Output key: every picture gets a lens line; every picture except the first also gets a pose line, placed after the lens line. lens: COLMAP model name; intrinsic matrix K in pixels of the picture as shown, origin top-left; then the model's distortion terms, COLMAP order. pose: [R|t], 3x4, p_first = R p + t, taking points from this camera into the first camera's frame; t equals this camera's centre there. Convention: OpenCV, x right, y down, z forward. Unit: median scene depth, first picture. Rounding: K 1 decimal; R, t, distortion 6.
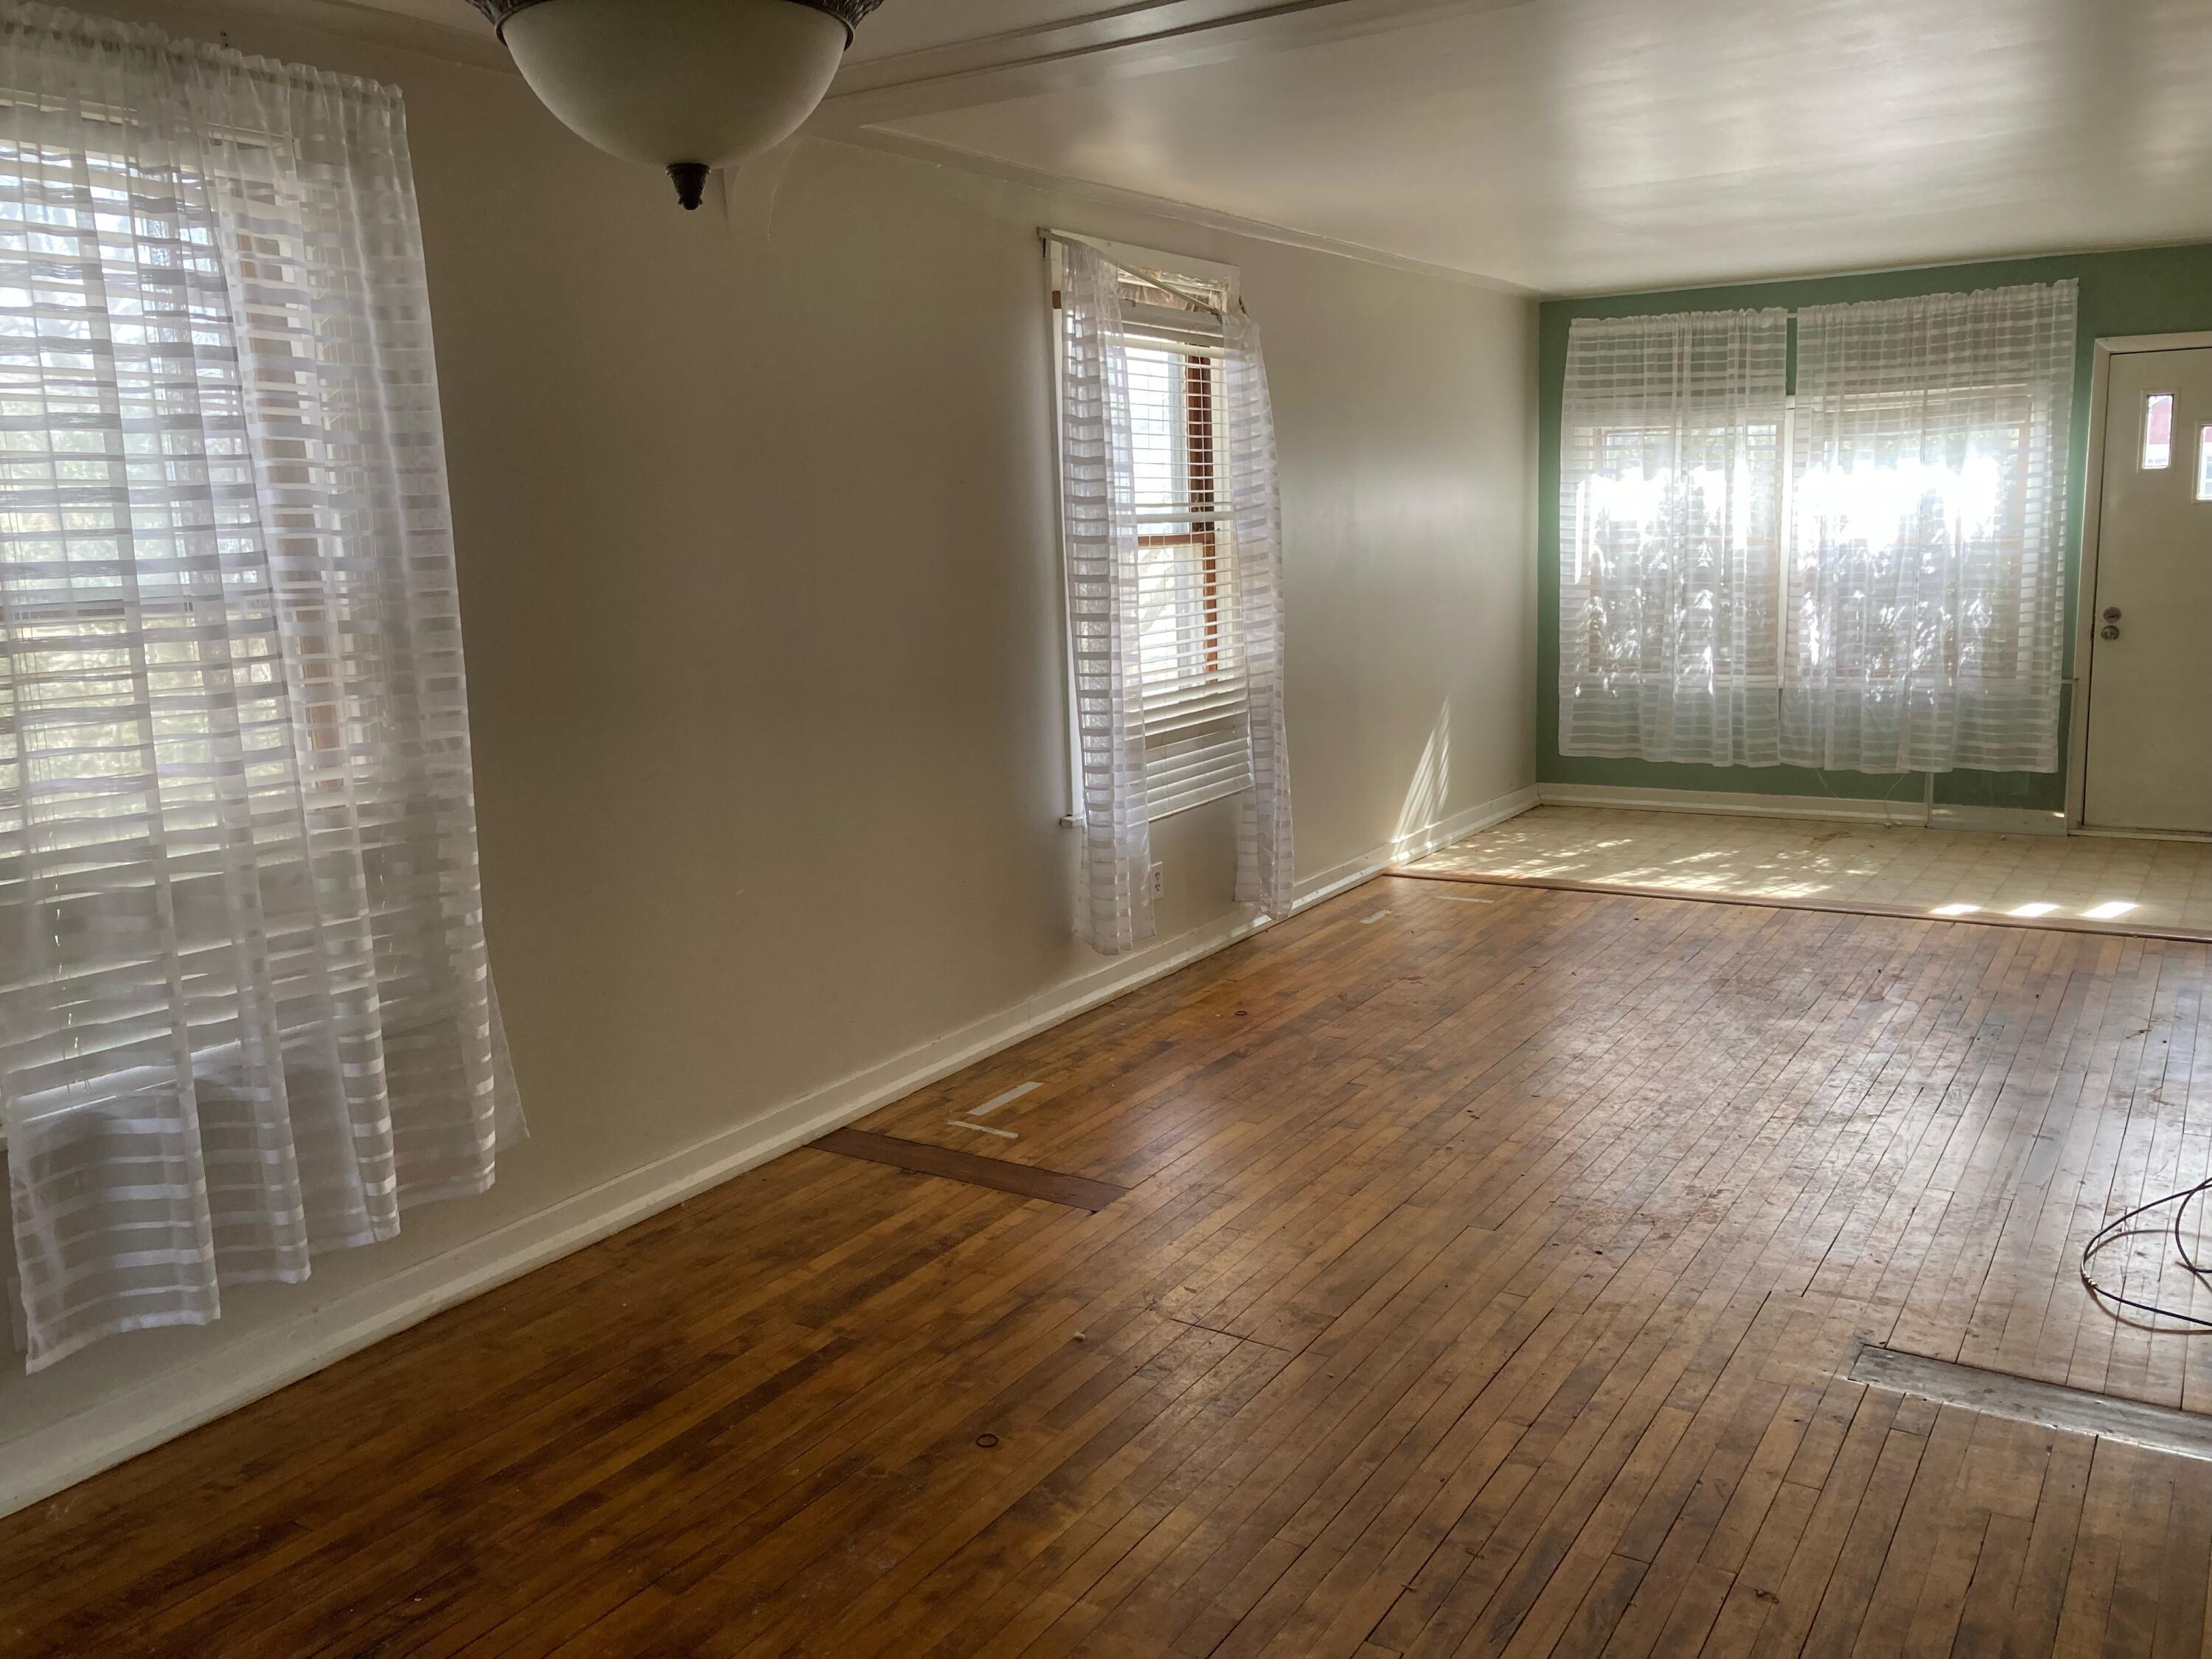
lens RADIAL K [[1826.8, 0, 1061.0], [0, 1826.8, 810.8], [0, 0, 1]] dist [0.027063, -0.016882]
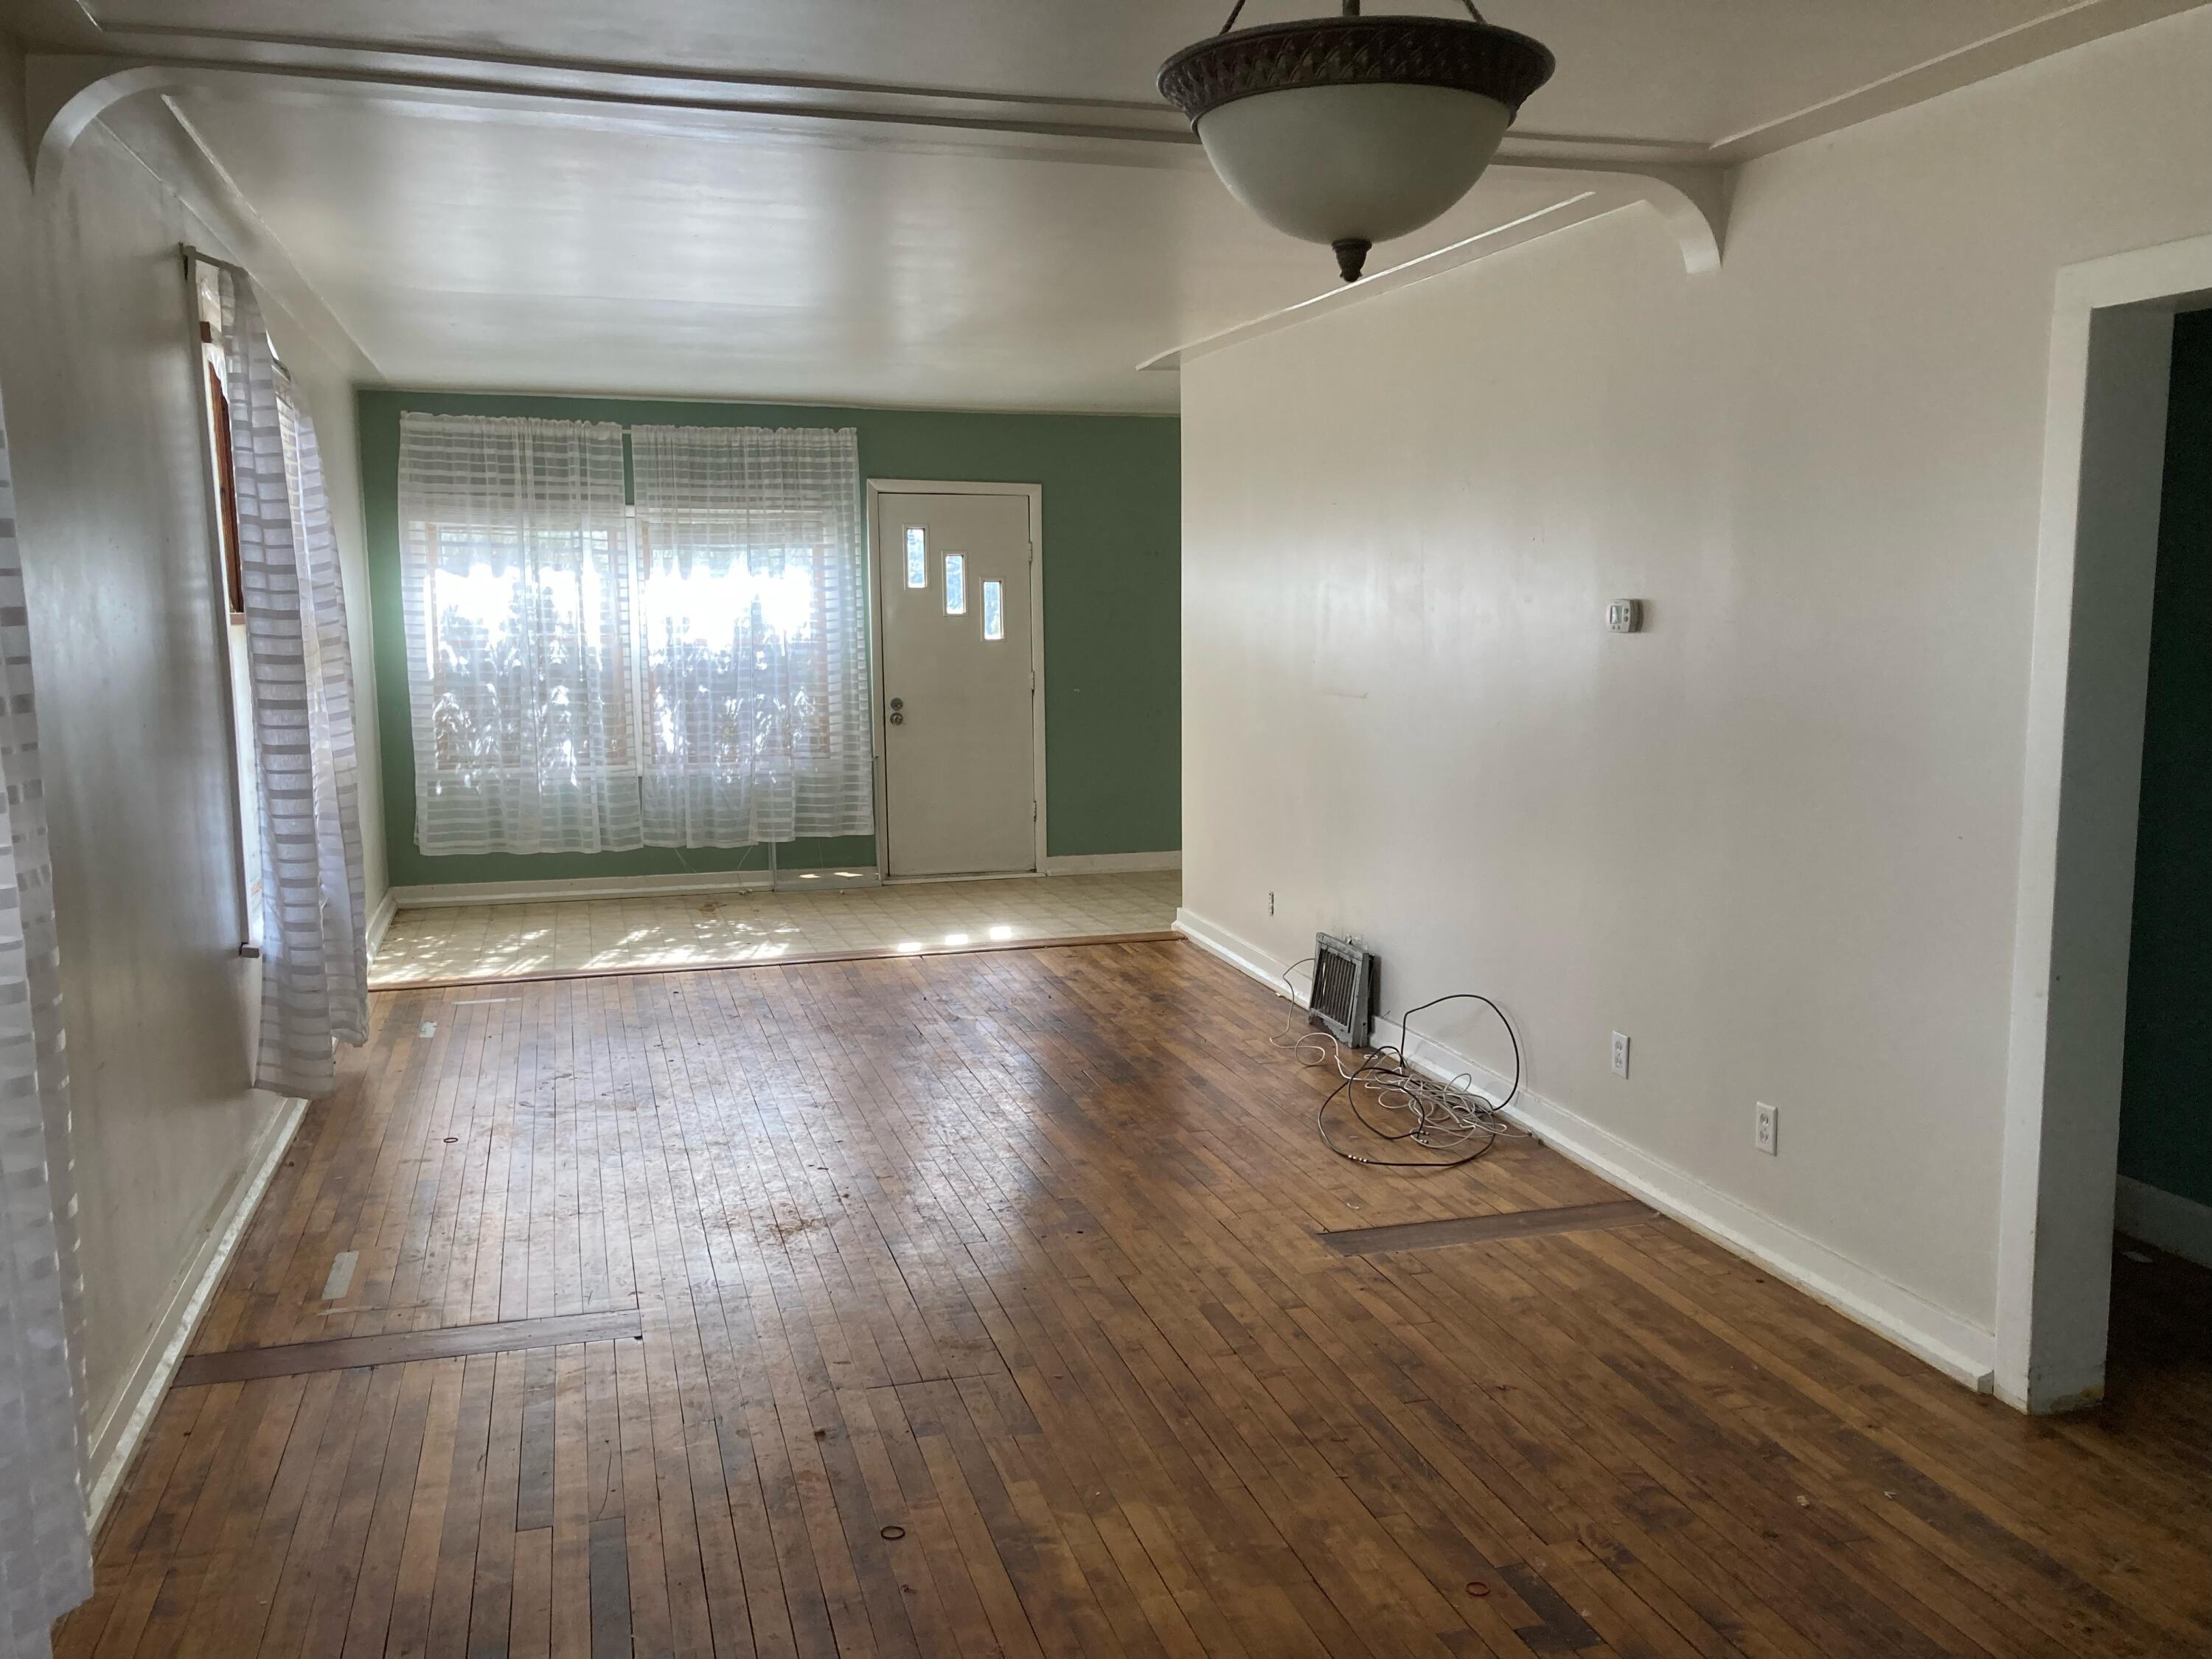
lens RADIAL K [[1826.8, 0, 1128.0], [0, 1826.8, 847.9], [0, 0, 1]] dist [0.027063, -0.016882]
pose [[0.640273, -0.072864, 0.764683, -0.261817], [0.103950, 0.994552, 0.007730, -0.003715], [-0.761081, 0.074540, 0.644360, 0.099693]]
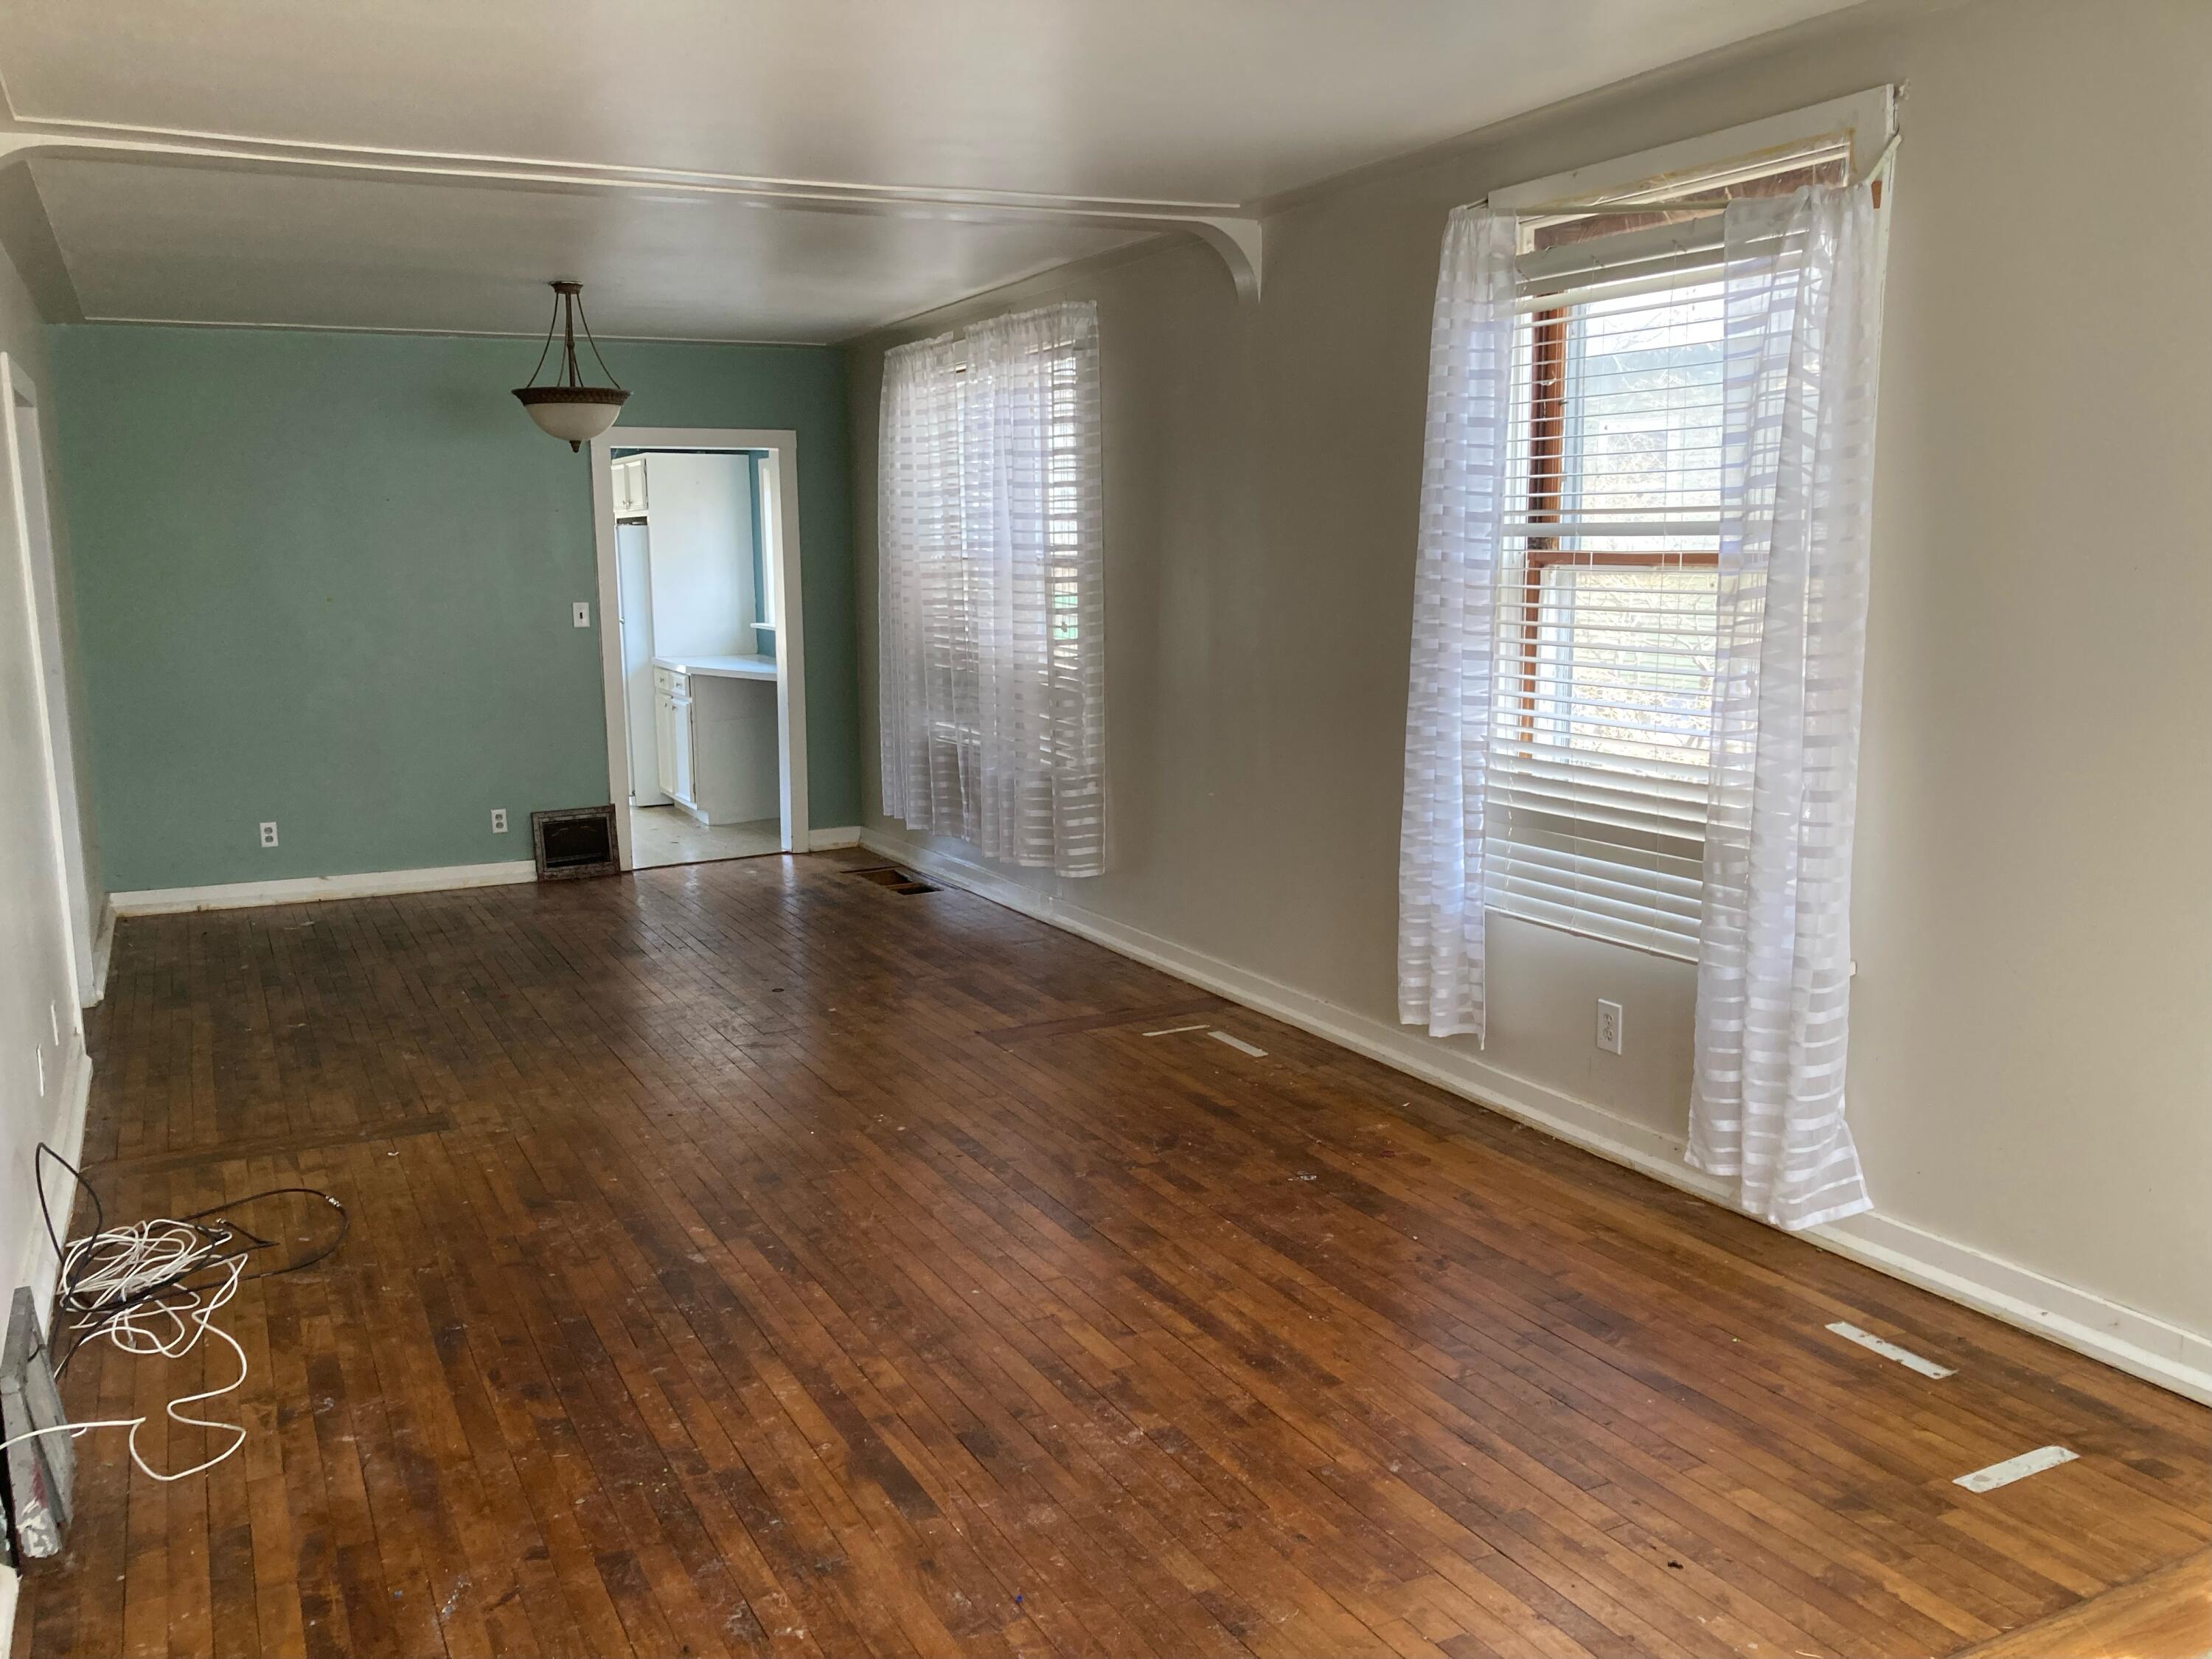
lens RADIAL K [[1826.8, 0, 1098.6], [0, 1826.8, 815.0], [0, 0, 1]] dist [0.027063, -0.016882]
pose [[-0.505821, 0.176106, -0.844471, 0.567108], [-0.102243, 0.959801, 0.261399, -0.158983], [0.856558, 0.218562, -0.467482, 0.859963]]
